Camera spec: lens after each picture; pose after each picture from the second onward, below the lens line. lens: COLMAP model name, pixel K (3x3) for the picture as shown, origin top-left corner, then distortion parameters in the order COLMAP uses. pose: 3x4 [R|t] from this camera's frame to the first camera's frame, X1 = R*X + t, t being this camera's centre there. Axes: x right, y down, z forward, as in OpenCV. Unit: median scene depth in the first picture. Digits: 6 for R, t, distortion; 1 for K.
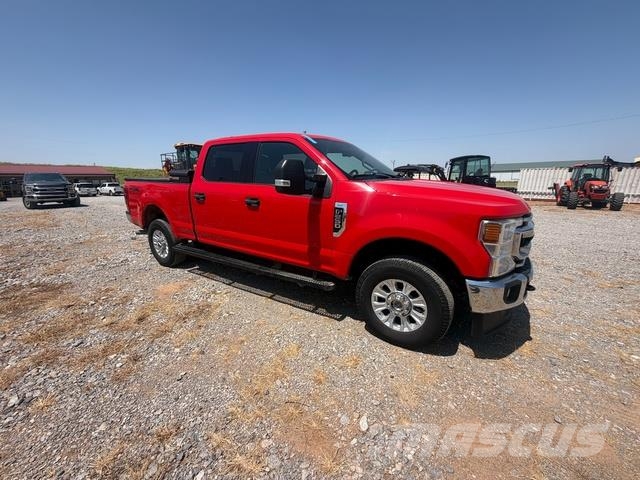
lens RADIAL K [[257.2, 0, 318.3], [0, 257.2, 239.4], [0, 0, 1]] dist [-0.000335, -0.000157]
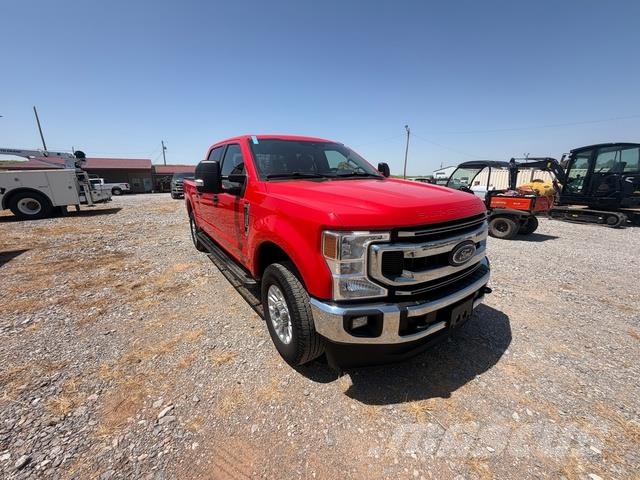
lens RADIAL K [[257.2, 0, 319.5], [0, 257.2, 239.0], [0, 0, 1]] dist [-0.000335, -0.000157]
pose [[0.918849, 0.092100, -0.383711, 0.674972], [-0.088408, 0.995710, 0.027288, -0.047815], [0.384578, 0.008850, 0.923050, 0.158258]]
